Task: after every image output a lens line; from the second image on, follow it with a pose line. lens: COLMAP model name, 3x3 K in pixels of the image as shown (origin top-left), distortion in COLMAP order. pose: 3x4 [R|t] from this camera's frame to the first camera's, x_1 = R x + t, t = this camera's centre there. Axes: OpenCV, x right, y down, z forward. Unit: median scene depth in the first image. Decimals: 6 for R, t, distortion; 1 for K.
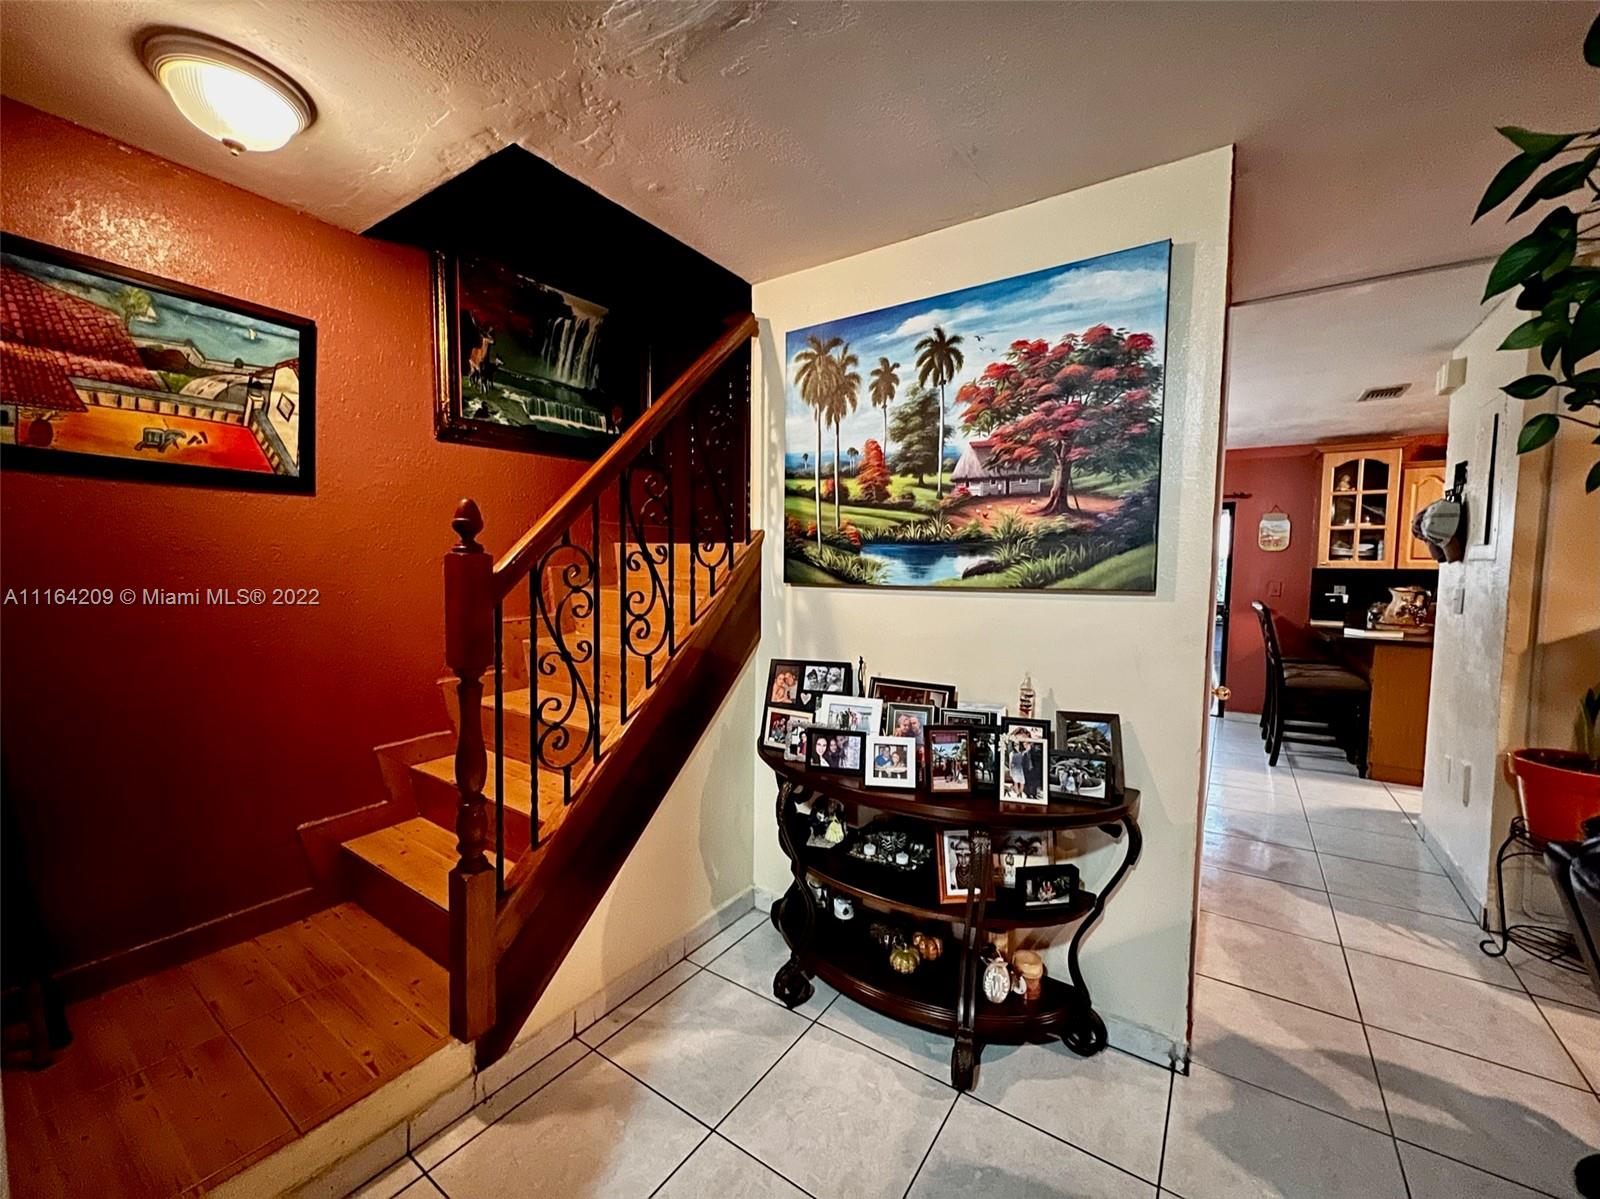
lens RADIAL K [[639.5, 0, 799.1], [0, 639.5, 602.6], [0, 0, 1]] dist [-0.001401, 0.000205]
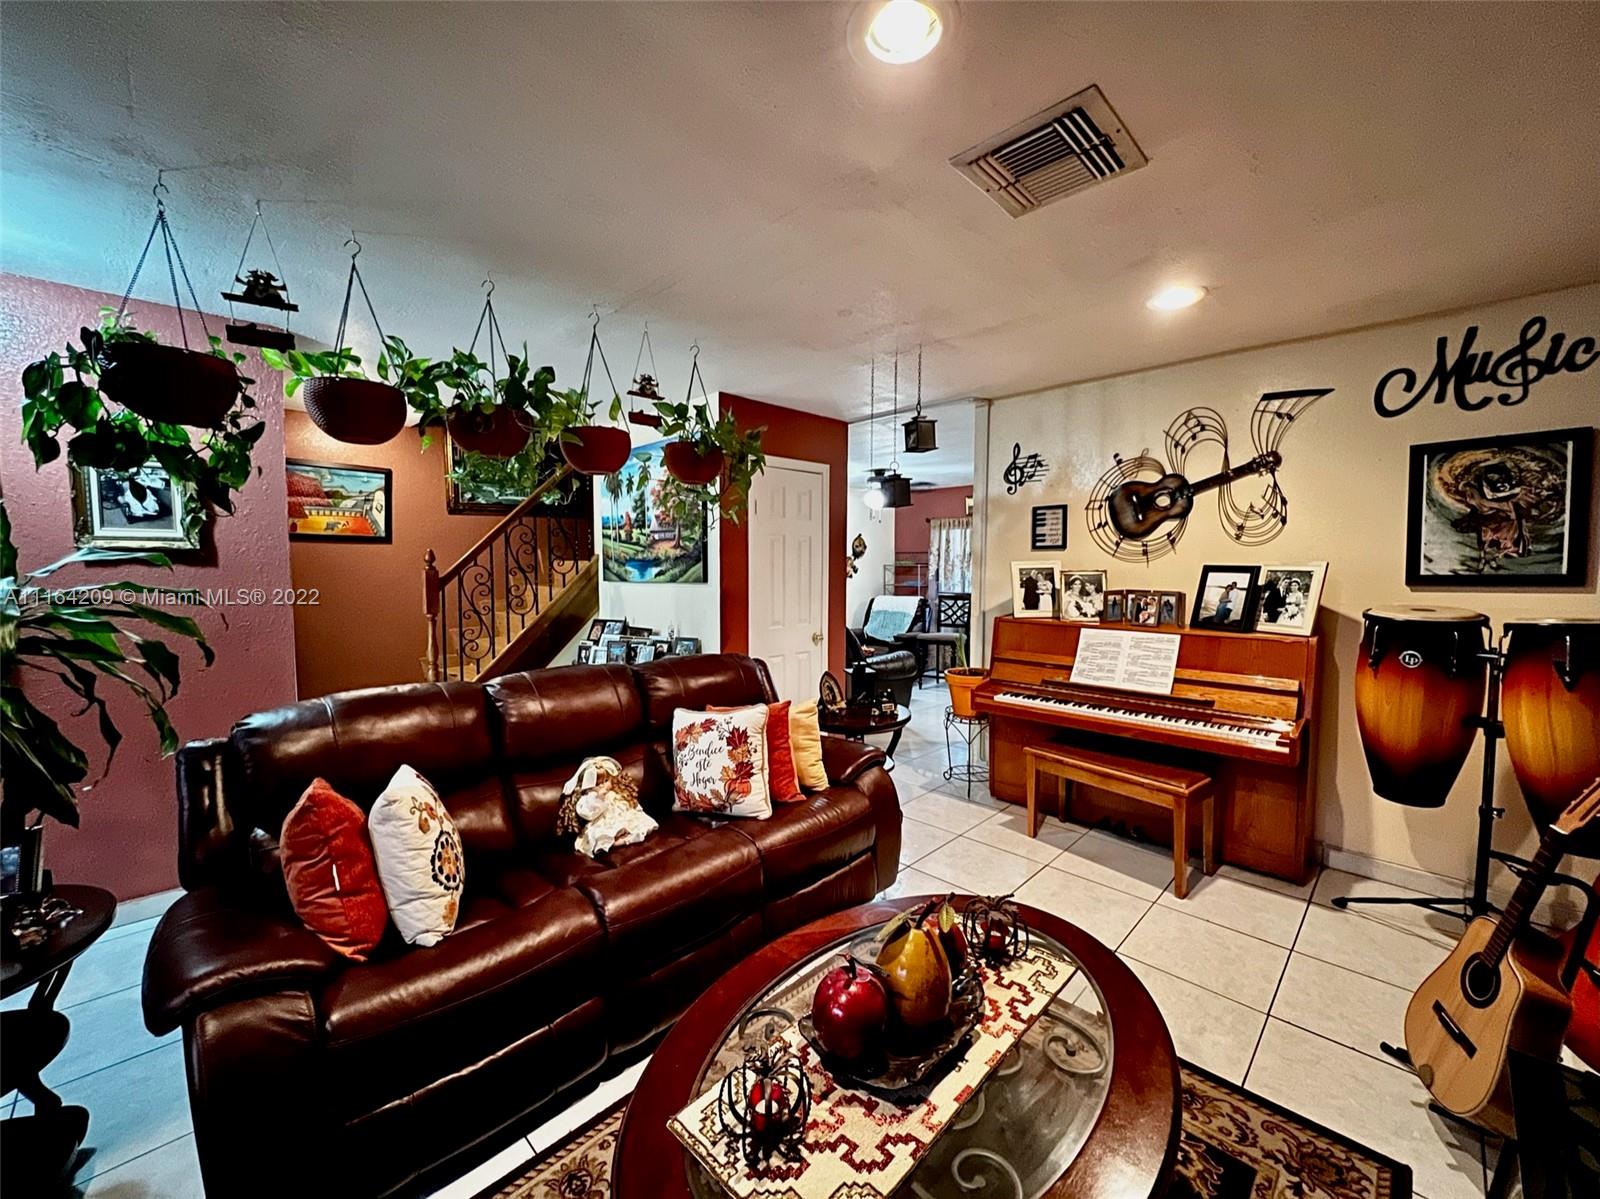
lens RADIAL K [[639.5, 0, 799.1], [0, 639.5, 602.6], [0, 0, 1]] dist [-0.001401, 0.000205]
pose [[0.982957, -0.001927, -0.183827, 1.107462], [0.001117, 0.999989, -0.004507, 0.053968], [0.183833, 0.004225, 0.982948, -0.991082]]
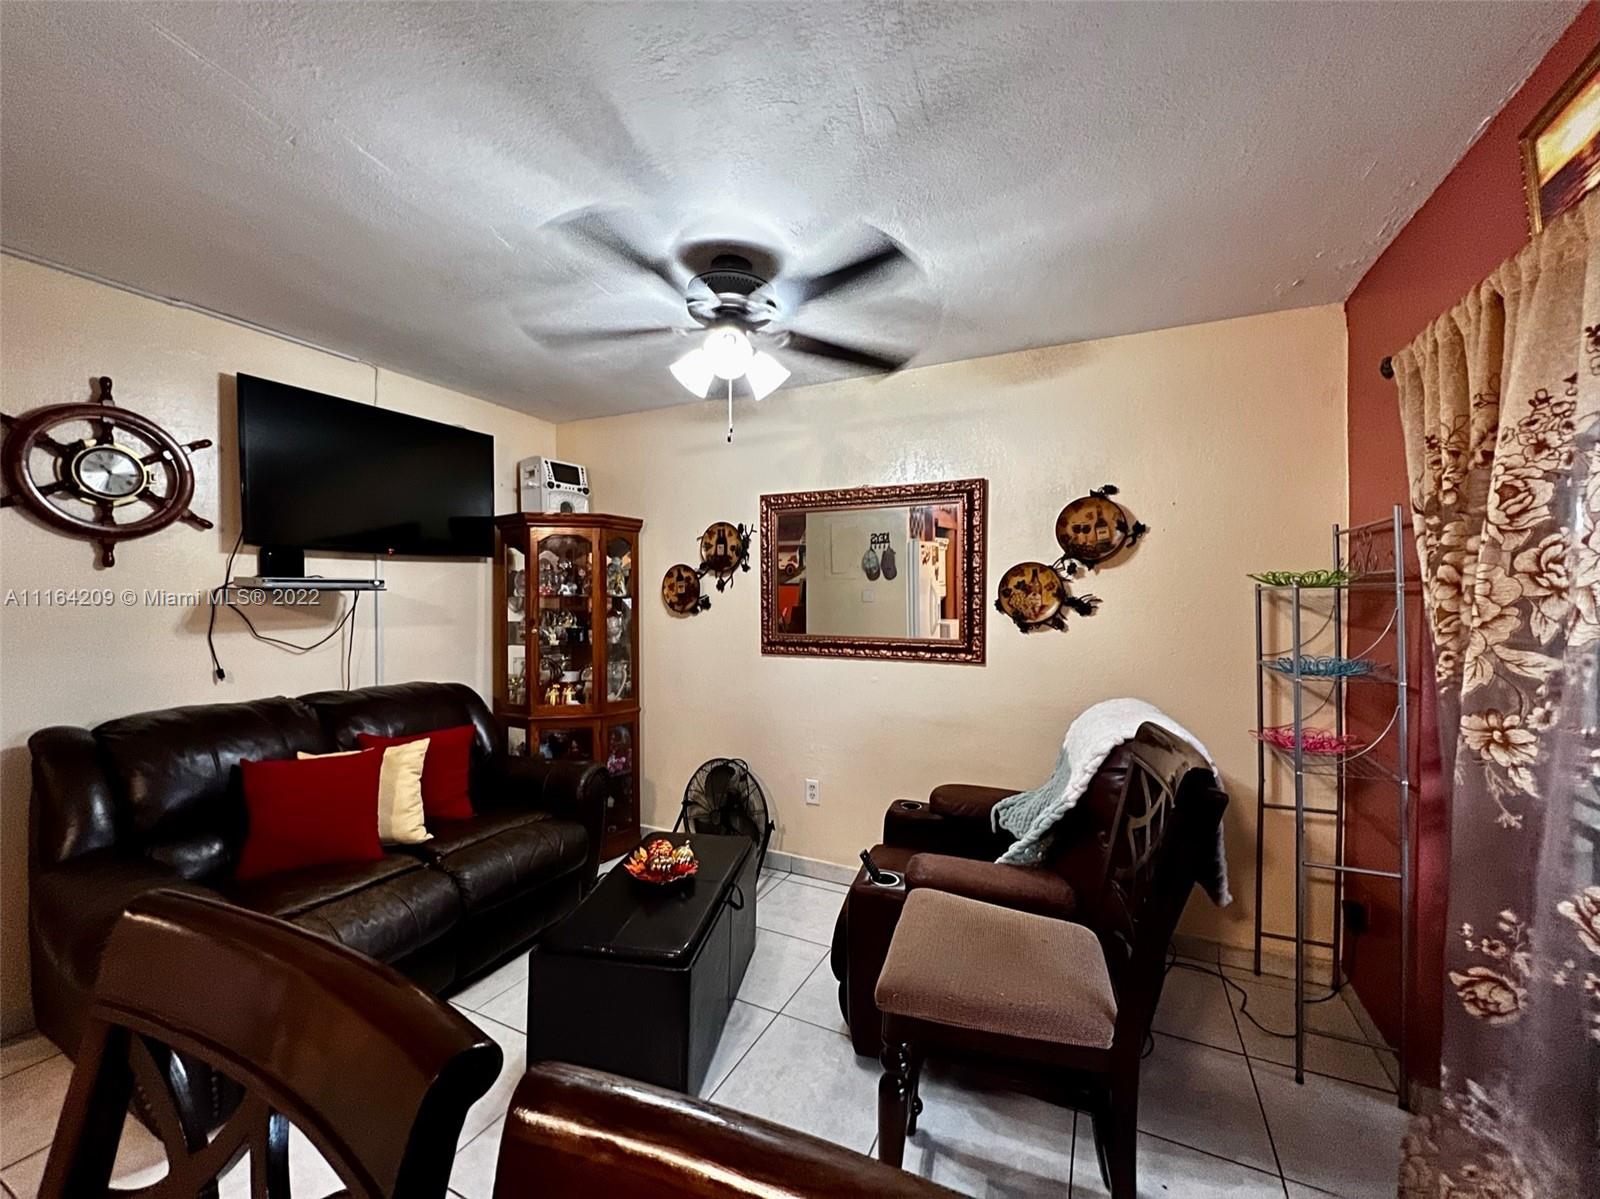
lens RADIAL K [[639.5, 0, 799.1], [0, 639.5, 602.6], [0, 0, 1]] dist [-0.001401, 0.000205]
pose [[0.139466, -0.003291, -0.990221, 1.902322], [-0.058887, 0.998197, -0.011611, -0.130609], [0.988474, 0.059931, 0.139021, 2.400742]]
